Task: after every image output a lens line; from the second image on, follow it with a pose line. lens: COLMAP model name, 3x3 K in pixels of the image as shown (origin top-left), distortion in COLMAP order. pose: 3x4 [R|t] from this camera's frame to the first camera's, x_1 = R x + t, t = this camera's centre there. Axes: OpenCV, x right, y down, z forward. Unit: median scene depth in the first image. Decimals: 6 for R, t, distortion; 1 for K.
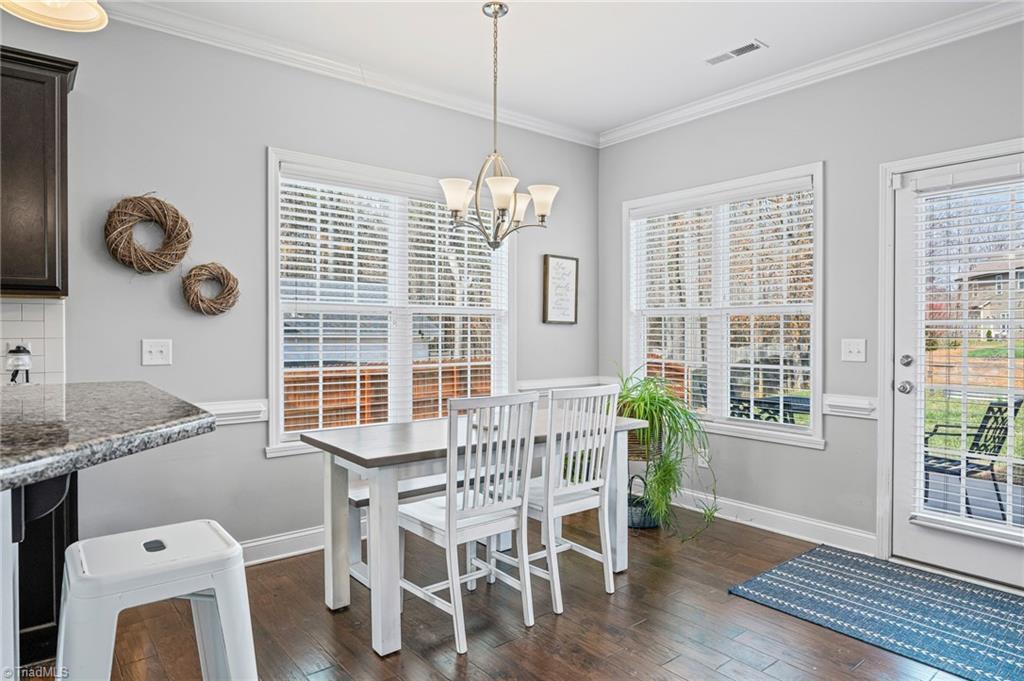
lens RADIAL K [[614.8, 0, 515.4], [0, 614.8, 336.6], [0, 0, 1]] dist [0.001097, 0.000398]
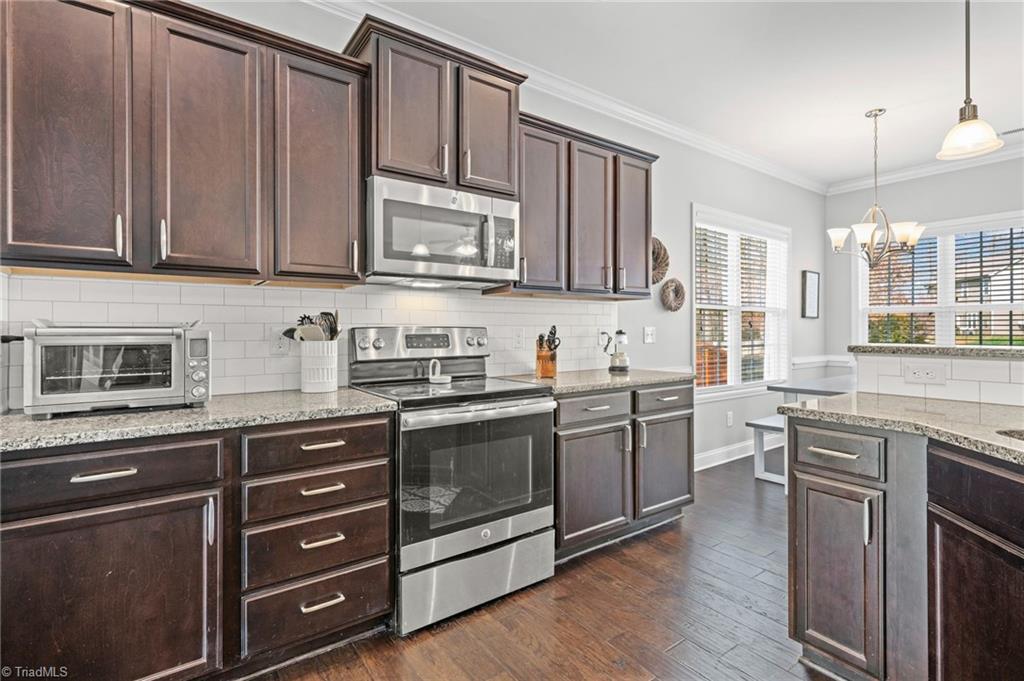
lens RADIAL K [[478.4, 0, 512.3], [0, 478.4, 332.2], [0, 0, 1]] dist [0.000822, 0.000387]
pose [[0.998193, -0.002651, -0.060032, -0.773822], [0.002378, 0.999987, -0.004617, 0.020740], [0.060044, 0.004466, 0.998186, -0.221079]]
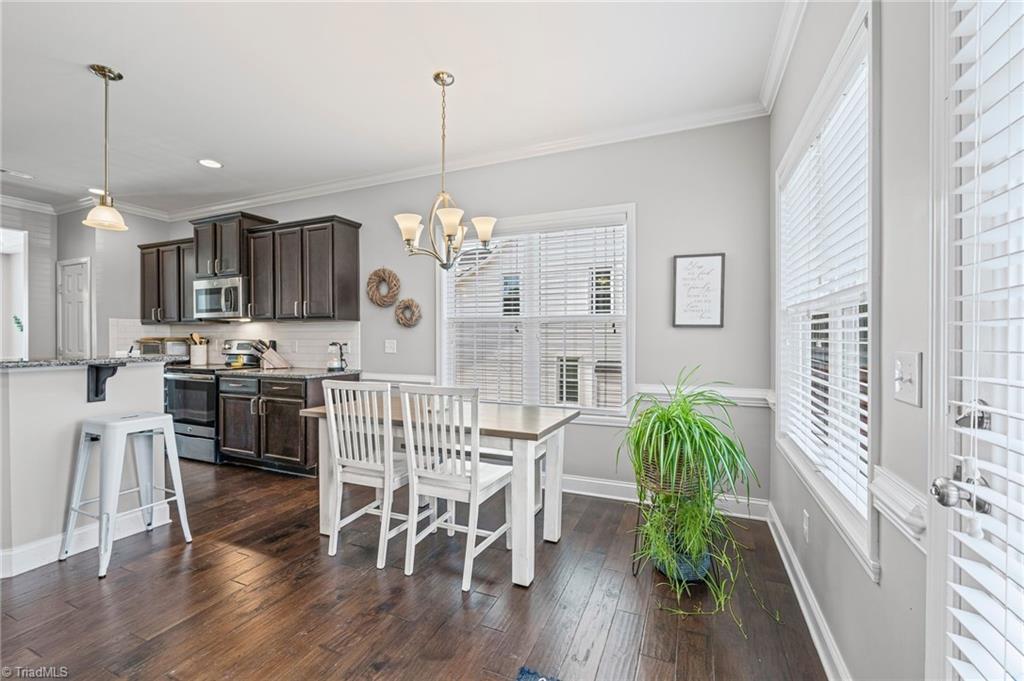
lens RADIAL K [[424.6, 0, 516.5], [0, 424.6, 338.7], [0, 0, 1]] dist [-0.000718, 0.000046]
pose [[0.466356, -0.000022, -0.884597, 0.712269], [-0.009002, 0.999948, -0.004770, 0.002004], [0.884551, 0.010188, 0.466332, 0.643761]]
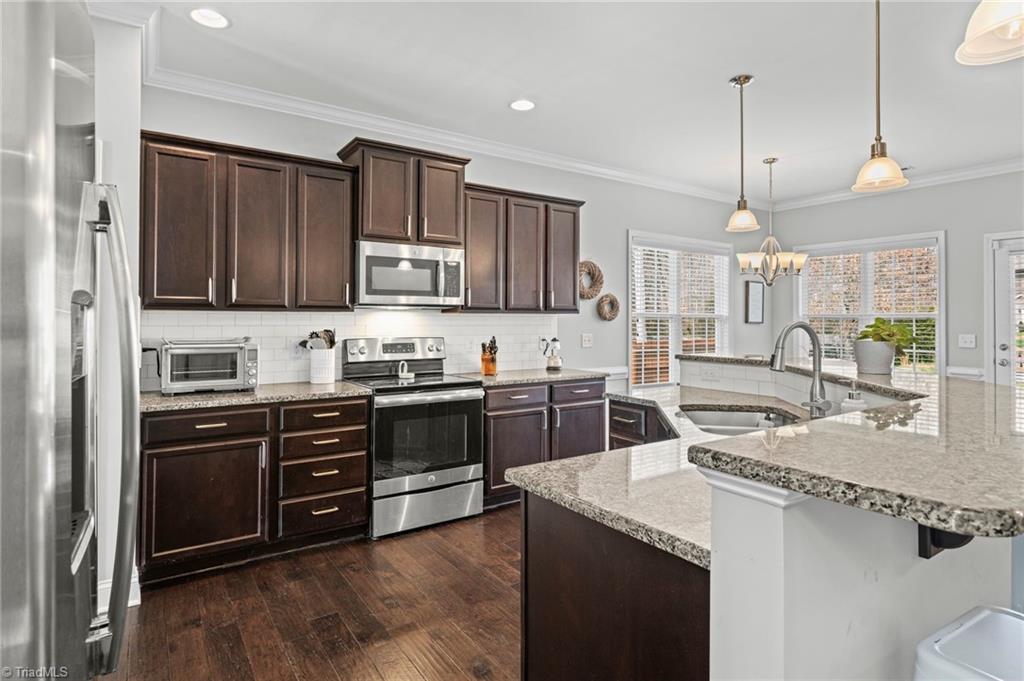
lens RADIAL K [[540.7, 0, 510.5], [0, 540.7, 313.9], [0, 0, 1]] dist [-0.000076, 0.000531]
pose [[0.995847, -0.000655, -0.091045, -0.599973], [-0.001511, 0.999717, -0.023726, -0.015950], [0.091035, 0.023765, 0.995564, -0.637132]]
